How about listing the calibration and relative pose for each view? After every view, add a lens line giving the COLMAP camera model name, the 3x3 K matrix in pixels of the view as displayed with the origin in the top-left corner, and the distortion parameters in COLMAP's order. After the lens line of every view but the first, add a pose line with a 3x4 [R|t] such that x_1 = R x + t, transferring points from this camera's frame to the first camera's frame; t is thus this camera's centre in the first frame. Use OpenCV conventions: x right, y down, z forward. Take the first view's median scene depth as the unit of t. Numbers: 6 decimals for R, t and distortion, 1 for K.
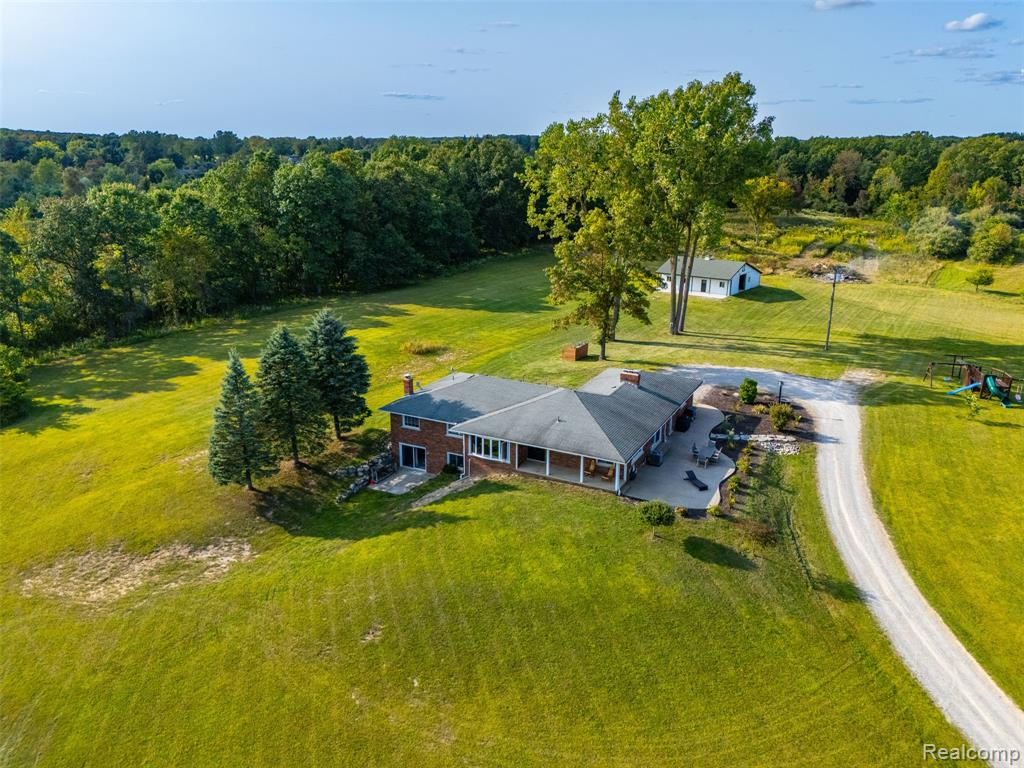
lens RADIAL K [[749.9, 0, 512.0], [0, 749.9, 384.0], [0, 0, 1]] dist [0.073357, -0.091342]
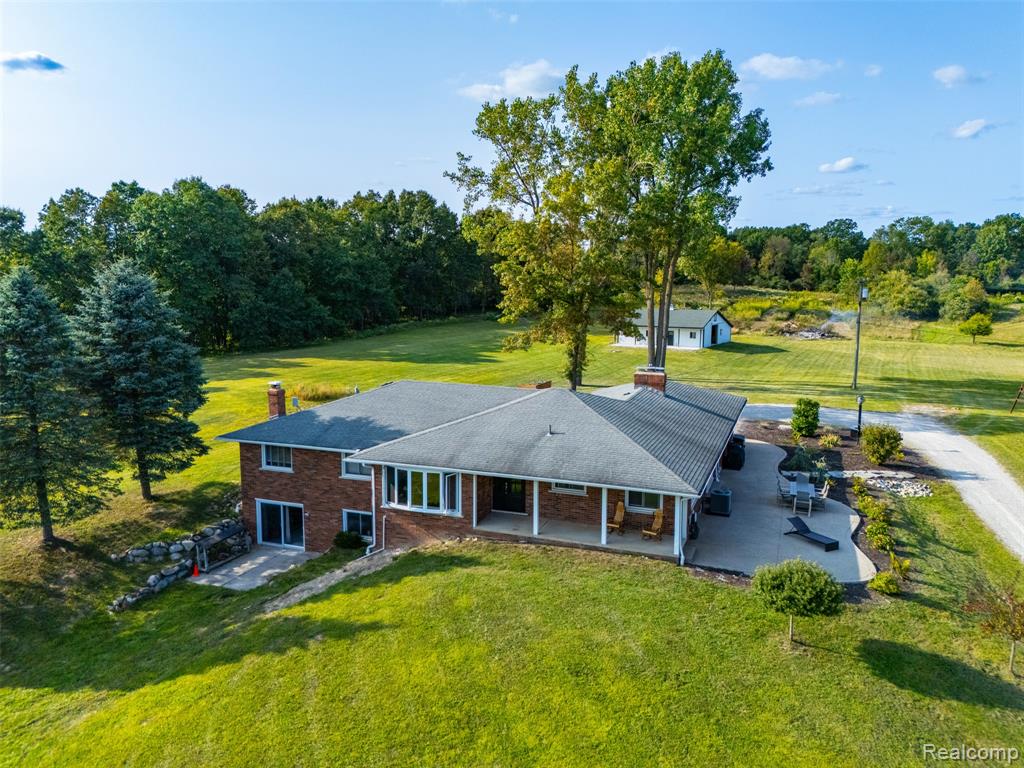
lens RADIAL K [[749.9, 0, 512.0], [0, 749.9, 384.0], [0, 0, 1]] dist [0.073357, -0.091342]
pose [[0.994237, -0.016193, 0.105977, -0.020717], [0.032572, 0.987424, -0.154704, 0.090857], [-0.102139, 0.157264, 0.982260, 0.436475]]
